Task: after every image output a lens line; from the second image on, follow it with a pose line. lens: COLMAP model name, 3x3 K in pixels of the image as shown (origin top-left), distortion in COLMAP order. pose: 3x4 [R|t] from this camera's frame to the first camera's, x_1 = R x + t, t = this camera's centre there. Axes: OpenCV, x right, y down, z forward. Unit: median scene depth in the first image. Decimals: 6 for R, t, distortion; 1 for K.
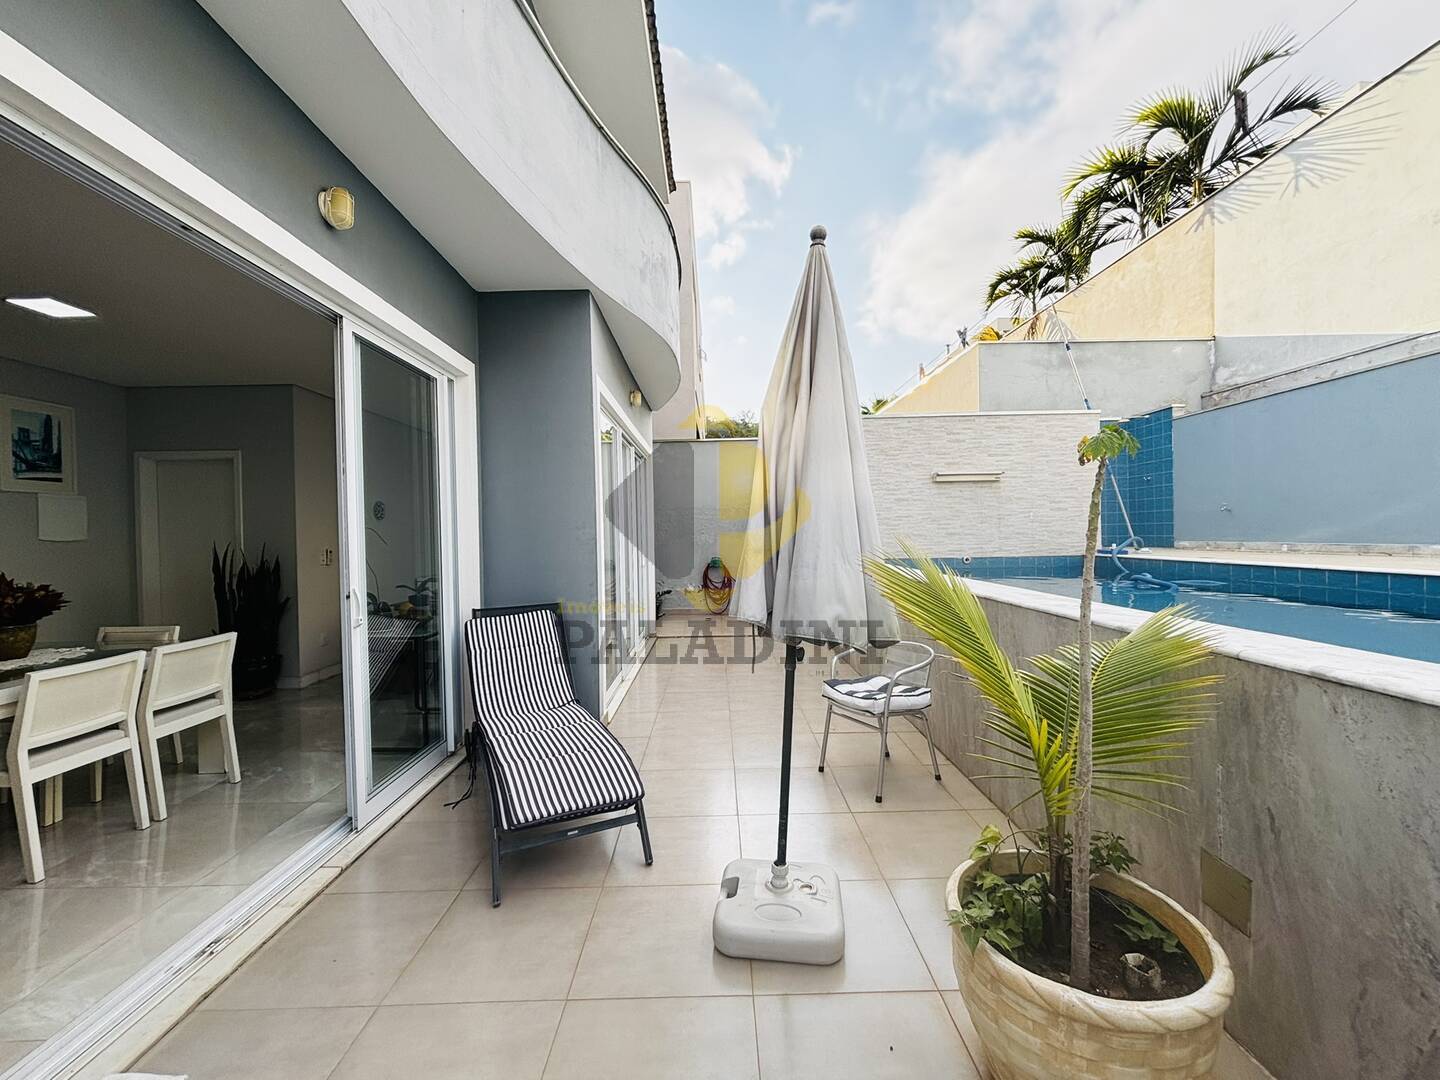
lens RADIAL K [[566.7, 0, 720.0], [0, 566.7, 540.0], [0, 0, 1]] dist [0.003112, 0.000287]
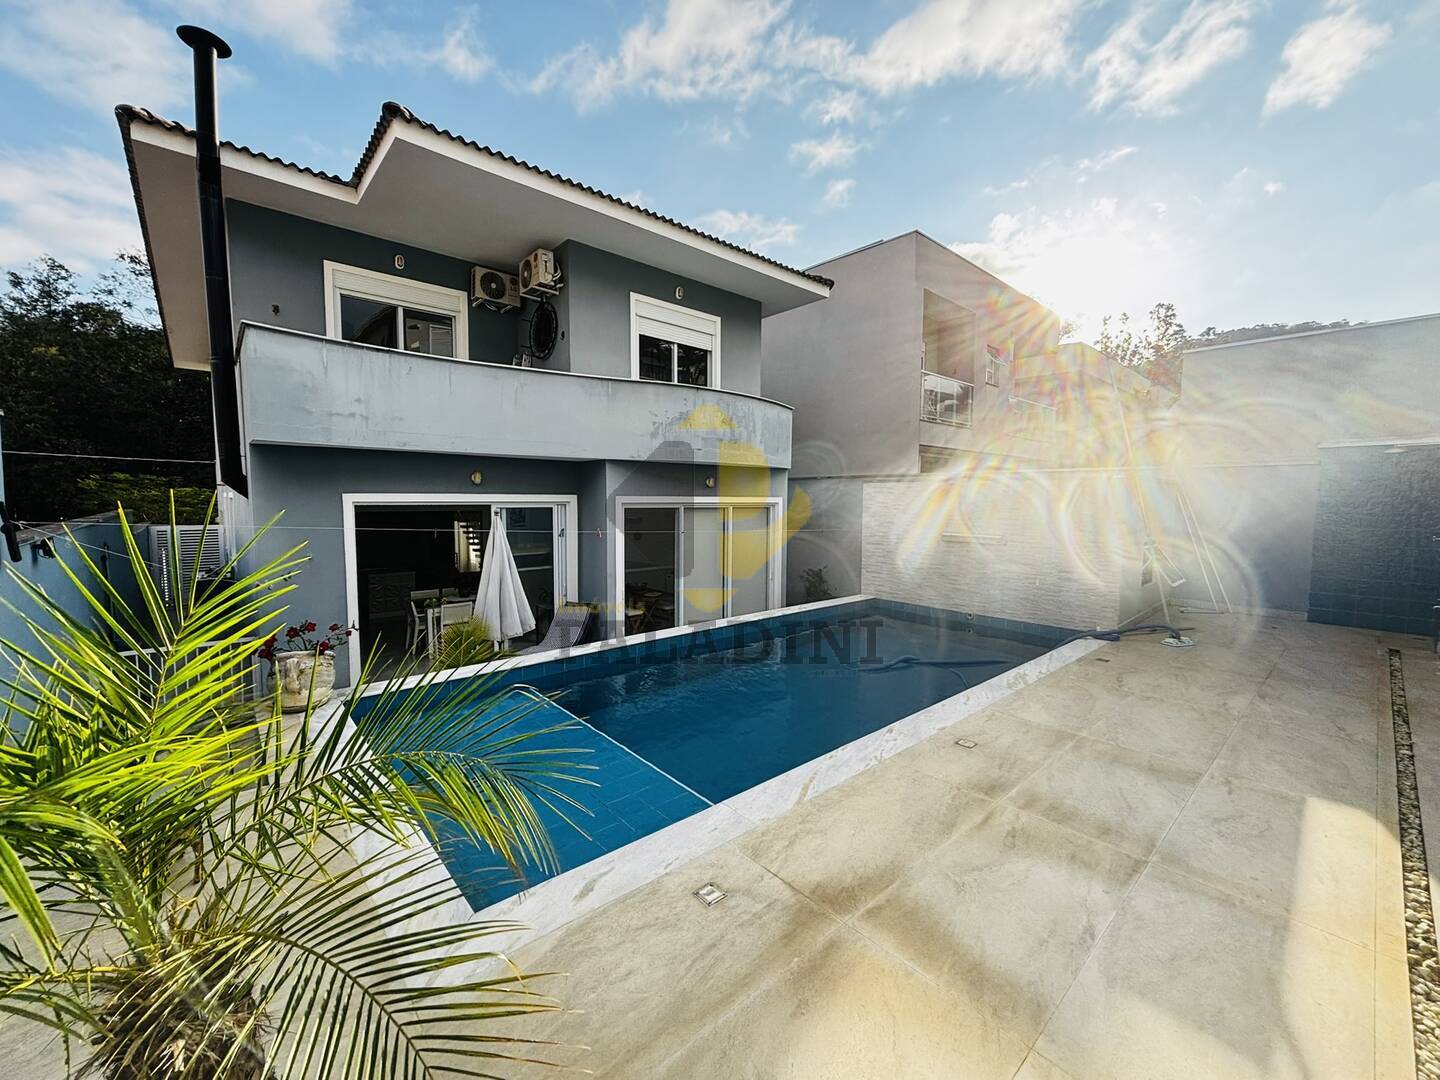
lens RADIAL K [[575.8, 0, 720.0], [0, 575.8, 540.0], [0, 0, 1]] dist [0.001423, 0.000167]
pose [[0.659008, 0.077238, -0.748159, 0.750227], [-0.029745, 0.996611, 0.076687, -0.142857], [0.751547, -0.028283, 0.659073, -0.044316]]
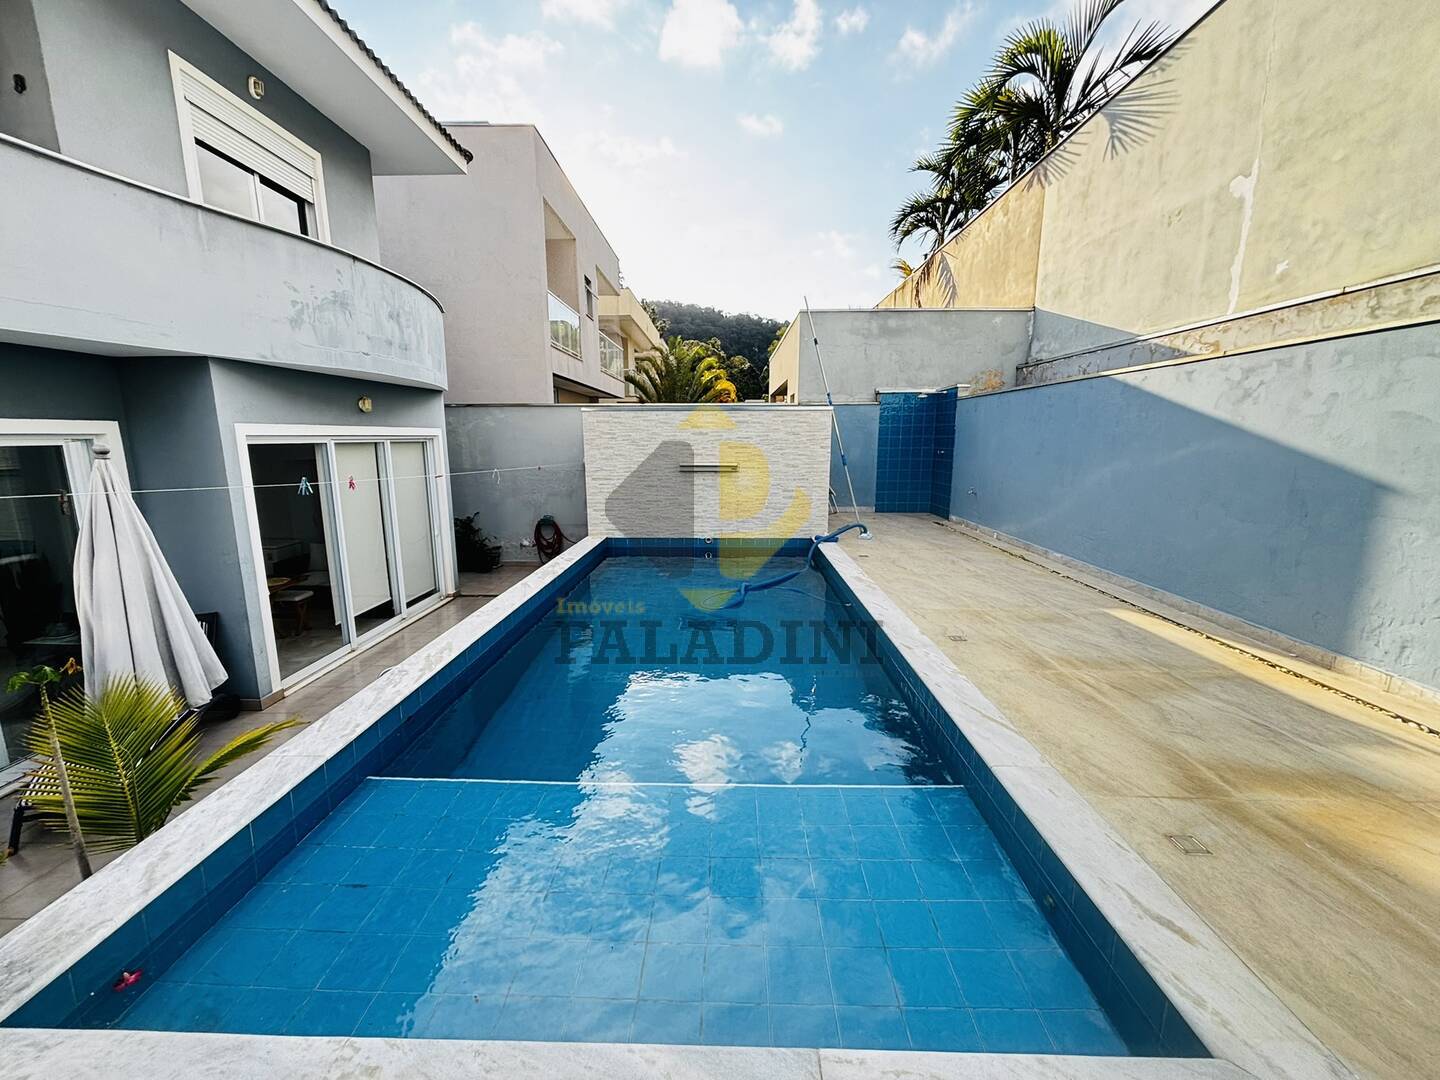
lens RADIAL K [[583.6, 0, 720.3], [0, 583.6, 525.1], [0, 0, 1]] dist [0.002780, 0.000216]
pose [[0.999736, 0.017865, -0.014436, 0.380399], [-0.015699, 0.990267, 0.138293, -0.124814], [0.016766, -0.138030, 0.990286, -0.103445]]
